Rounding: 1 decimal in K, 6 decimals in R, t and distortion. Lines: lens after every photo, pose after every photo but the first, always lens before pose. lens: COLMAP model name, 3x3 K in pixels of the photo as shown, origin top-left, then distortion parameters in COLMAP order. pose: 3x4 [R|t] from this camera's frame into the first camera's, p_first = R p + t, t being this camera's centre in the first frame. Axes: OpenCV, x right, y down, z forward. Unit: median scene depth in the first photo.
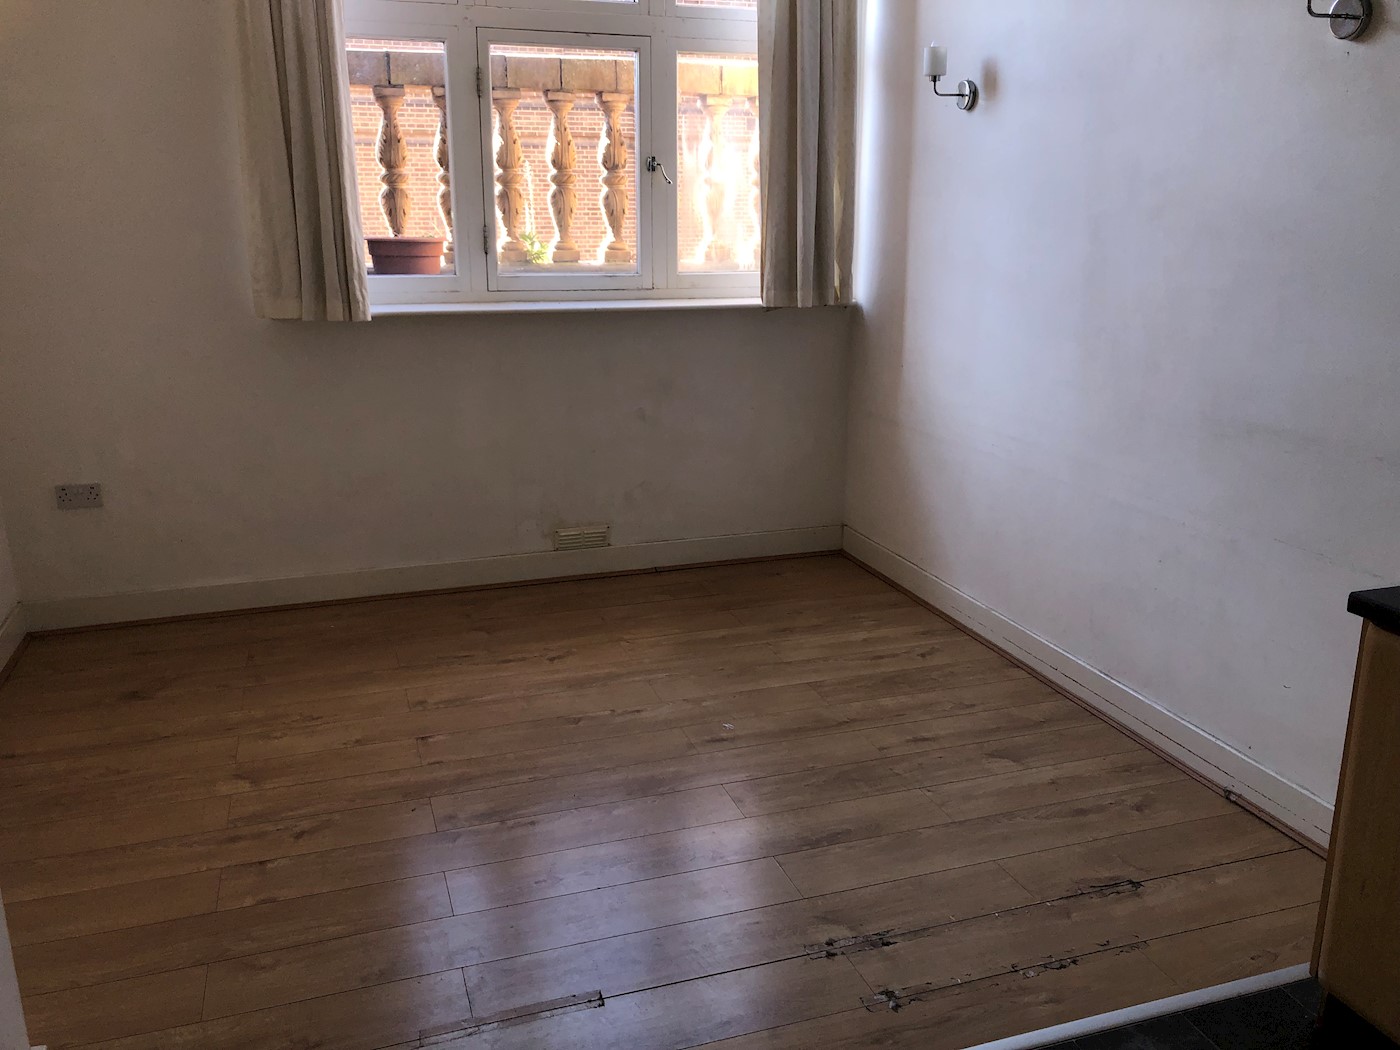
lens RADIAL K [[1151.5, 0, 700.0], [0, 1151.5, 525.0], [0, 0, 1]] dist [-0.000719, 0.000560]
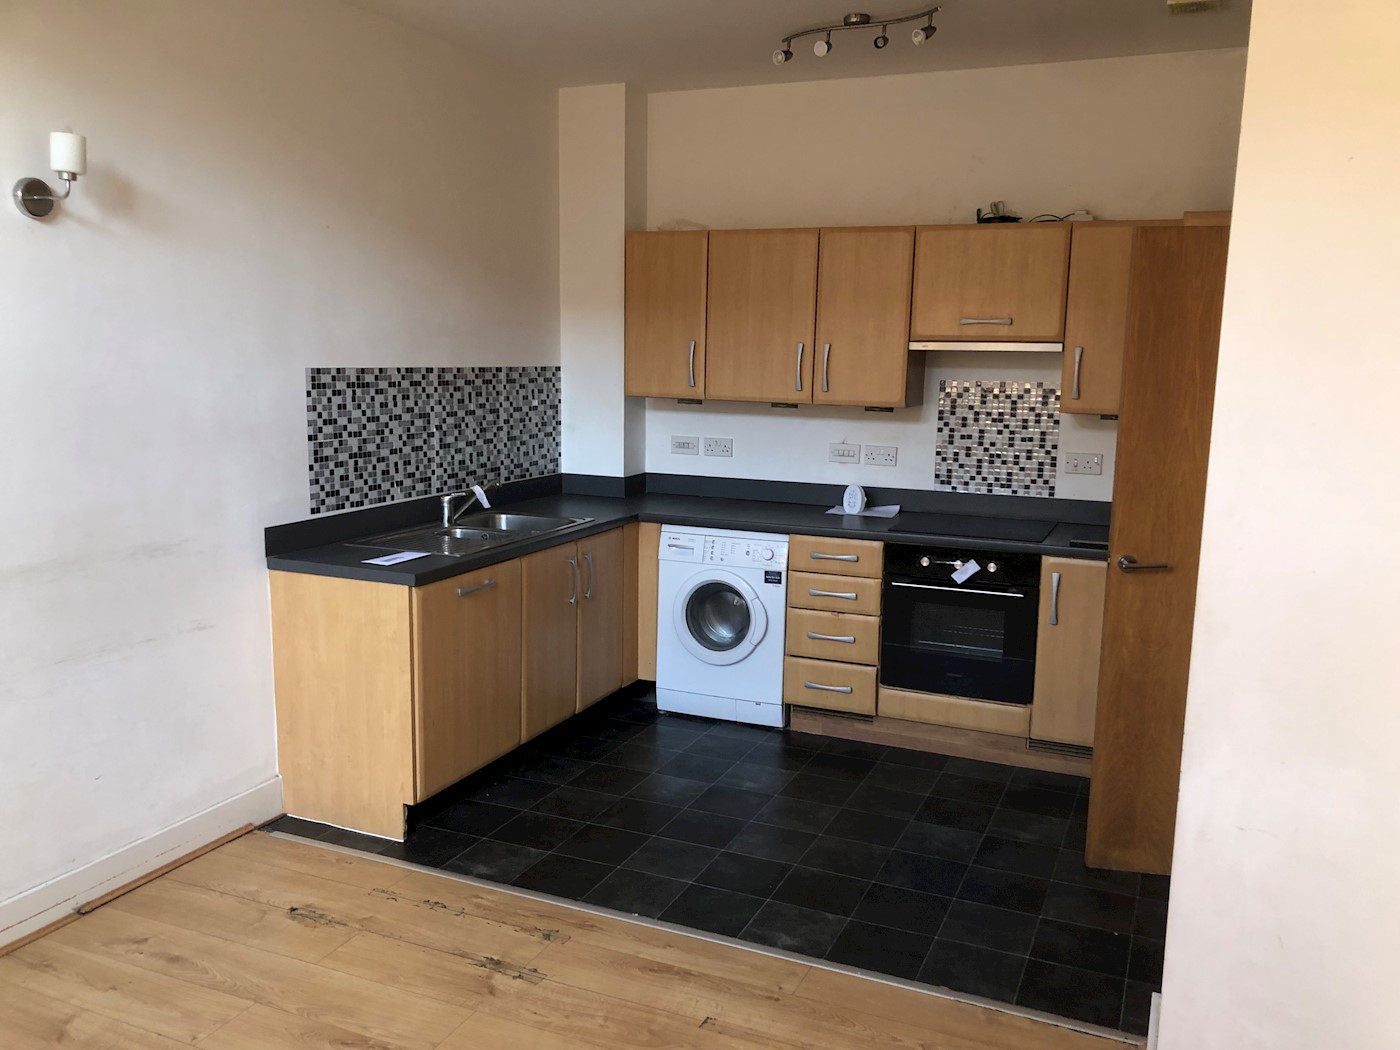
lens RADIAL K [[1151.5, 0, 700.0], [0, 1151.5, 525.0], [0, 0, 1]] dist [-0.000719, 0.000560]
pose [[-0.740637, -0.115766, 0.661858, -0.638824], [0.161777, 0.925343, 0.342884, -0.376414], [-0.652139, 0.361026, -0.666615, 1.263781]]
